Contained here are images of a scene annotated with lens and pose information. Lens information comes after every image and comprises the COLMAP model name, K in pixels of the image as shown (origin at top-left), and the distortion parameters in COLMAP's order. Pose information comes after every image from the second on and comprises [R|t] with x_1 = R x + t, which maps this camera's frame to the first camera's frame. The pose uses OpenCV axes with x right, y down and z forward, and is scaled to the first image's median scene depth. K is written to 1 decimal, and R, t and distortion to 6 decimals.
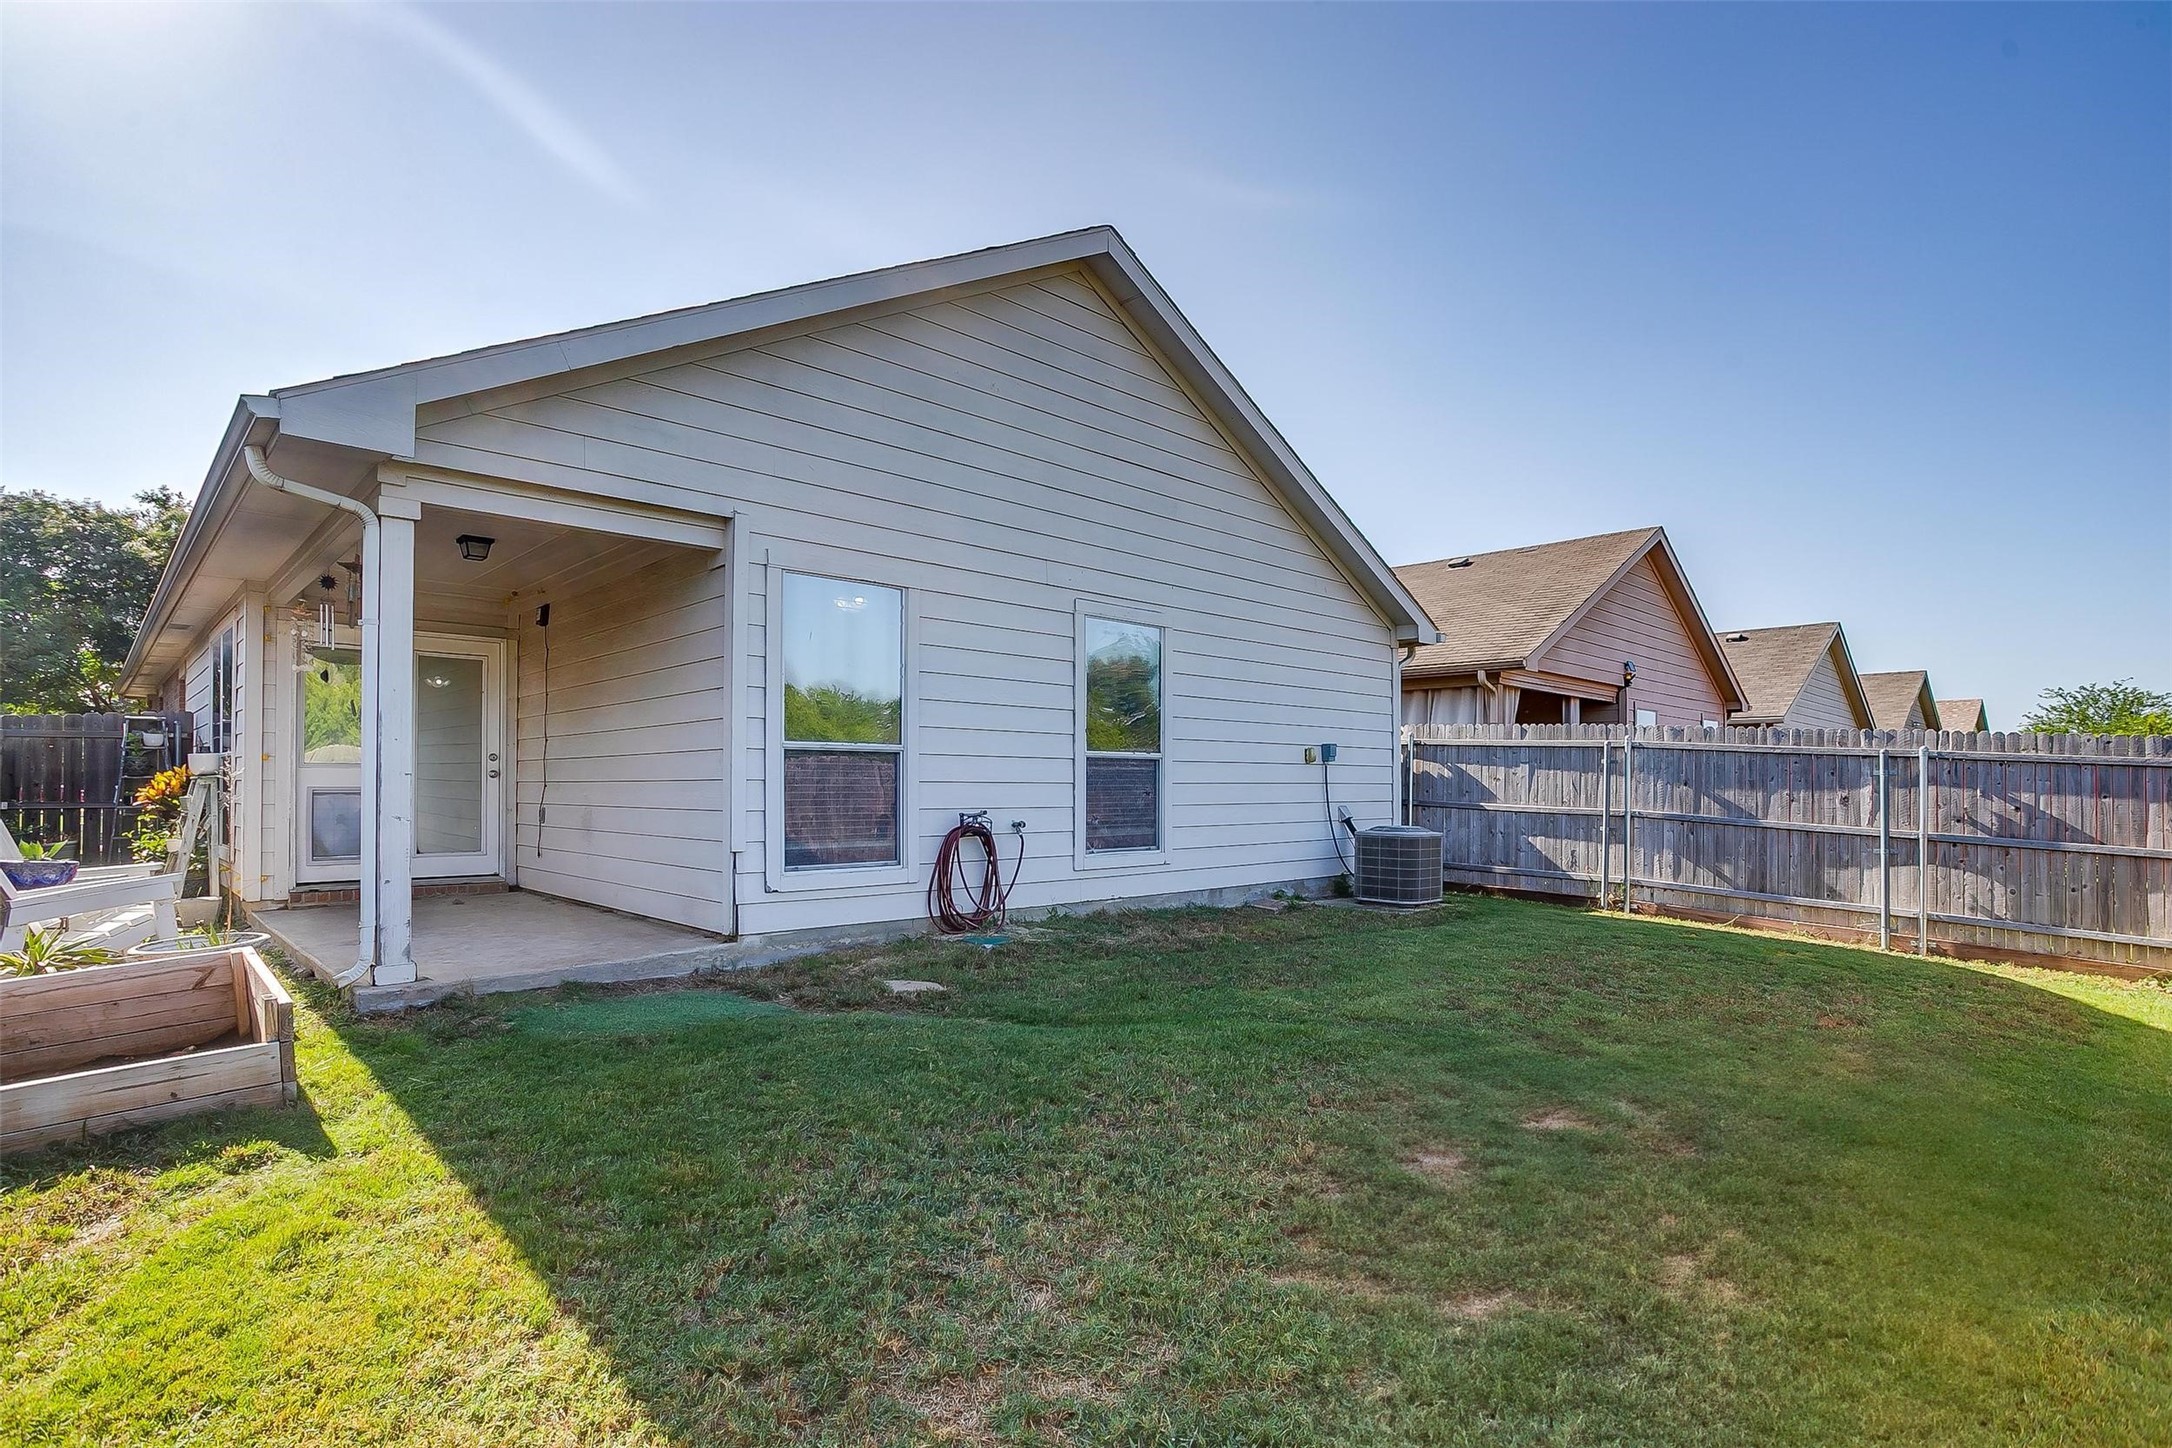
lens RADIAL K [[1056.8, 0, 1057.8], [0, 1056.8, 769.9], [0, 0, 1]] dist [-0.041761, 0.018455]
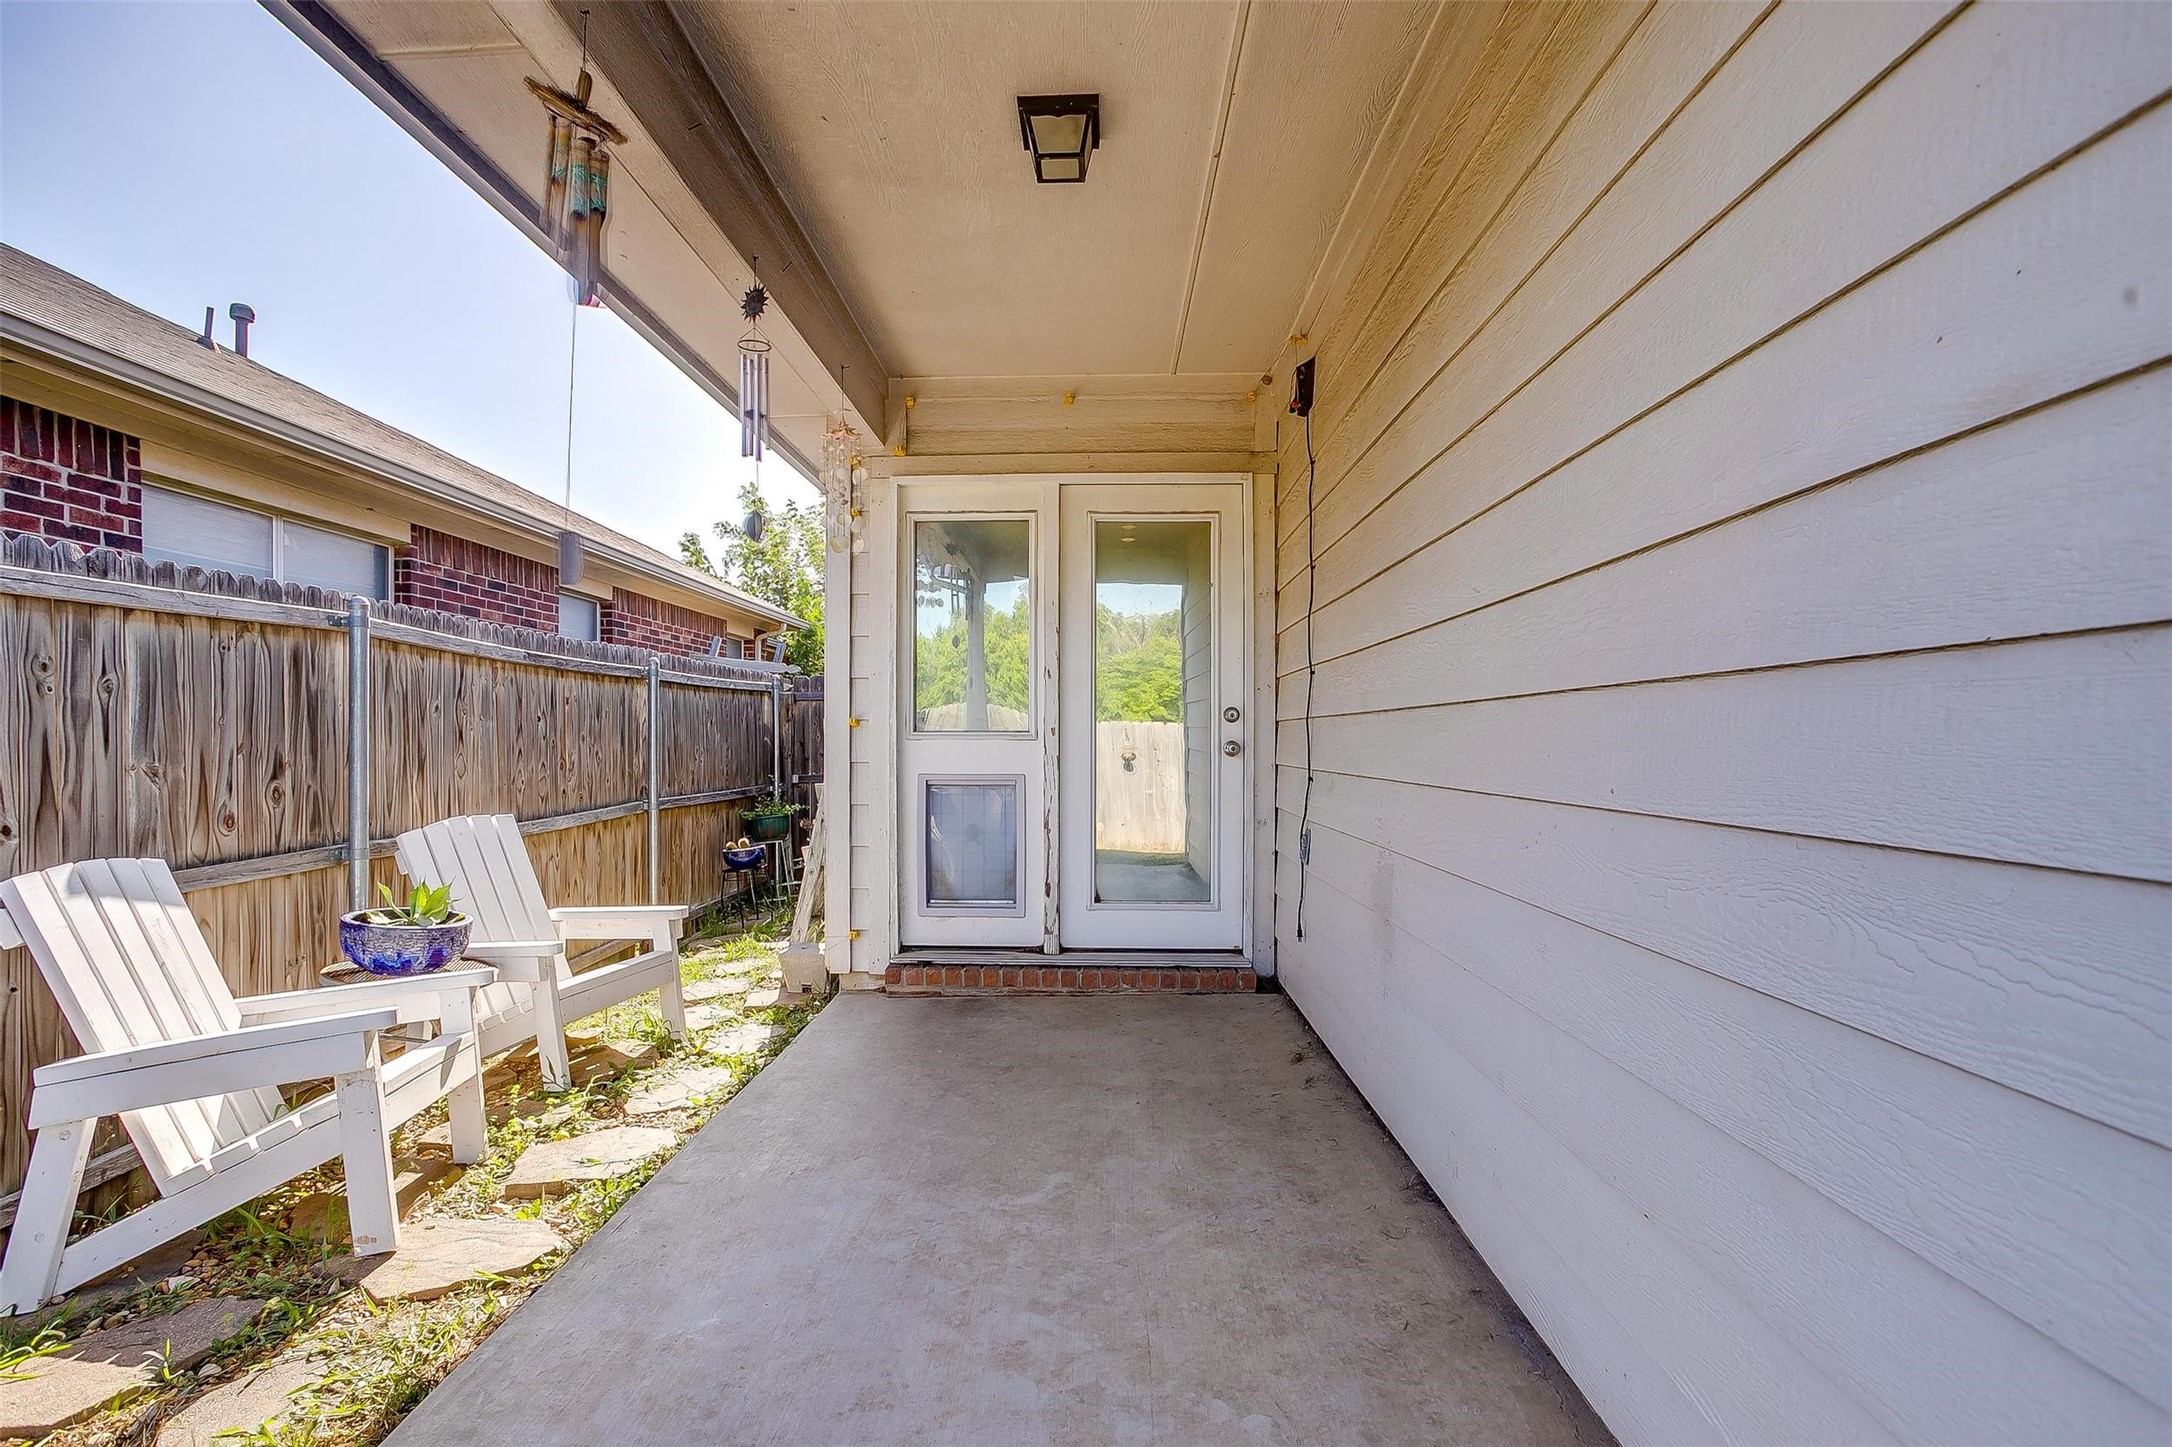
lens RADIAL K [[1056.8, 0, 1083.5], [0, 1056.8, 732.9], [0, 0, 1]] dist [-0.041761, 0.018455]
pose [[0.712128, -0.002803, -0.702044, -0.249559], [0.007232, 0.999968, 0.003343, -0.005900], [0.702013, -0.007458, 0.712125, 0.622368]]
